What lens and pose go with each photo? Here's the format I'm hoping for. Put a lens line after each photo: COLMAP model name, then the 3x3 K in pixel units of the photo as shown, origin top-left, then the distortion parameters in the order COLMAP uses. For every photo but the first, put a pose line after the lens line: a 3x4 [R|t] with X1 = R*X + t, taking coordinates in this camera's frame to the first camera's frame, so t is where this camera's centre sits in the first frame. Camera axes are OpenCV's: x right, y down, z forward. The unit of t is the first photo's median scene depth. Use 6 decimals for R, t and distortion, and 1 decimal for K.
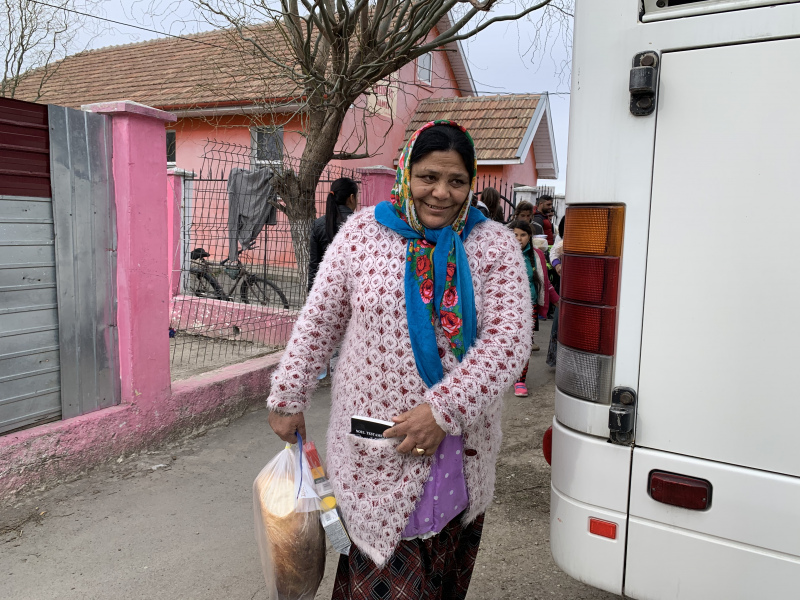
lens RADIAL K [[613.4, 0, 397.5], [0, 613.4, 294.9], [0, 0, 1]] dist [0.040195, -0.003495]
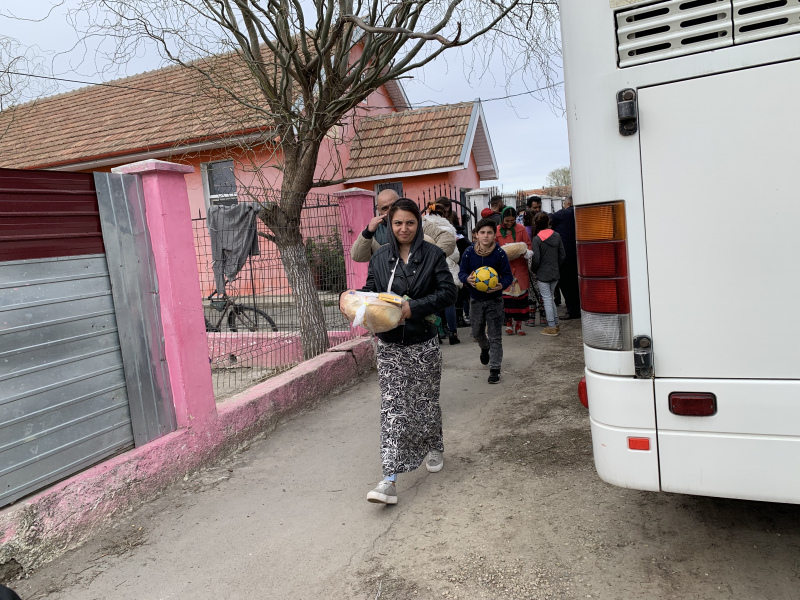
lens RADIAL K [[601.2, 0, 396.6], [0, 601.2, 295.3], [0, 0, 1]] dist [0.044801, -0.003174]
pose [[0.988929, -0.131222, 0.069290, -0.104292], [0.132486, 0.991087, -0.013956, 0.005037], [-0.066841, 0.022982, 0.997499, -0.122345]]
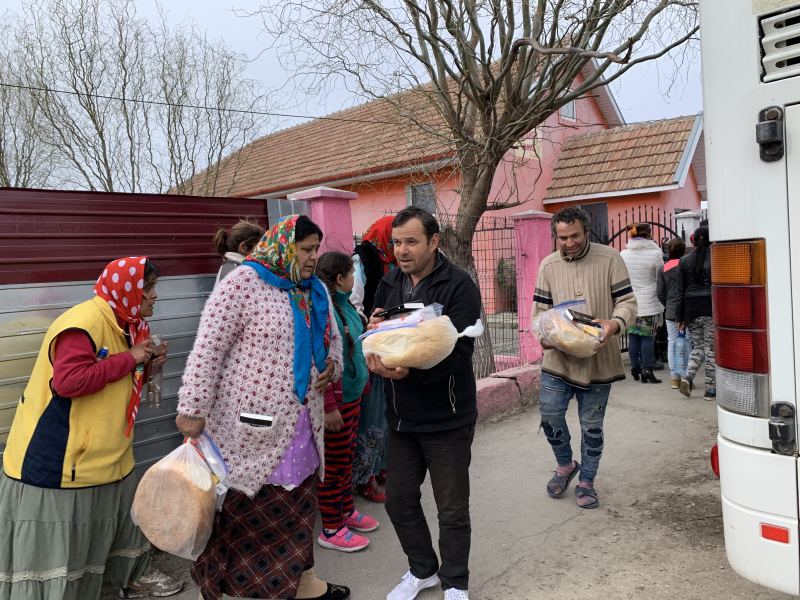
lens RADIAL K [[603.0, 0, 400.0], [0, 603.0, 300.0], [0, 0, 1]] dist [0.028243, -0.001883]
pose [[0.966258, -0.074769, -0.246484, -0.004750], [0.059326, 0.995816, -0.069505, 0.001605], [0.250650, 0.052537, 0.966651, -0.103553]]
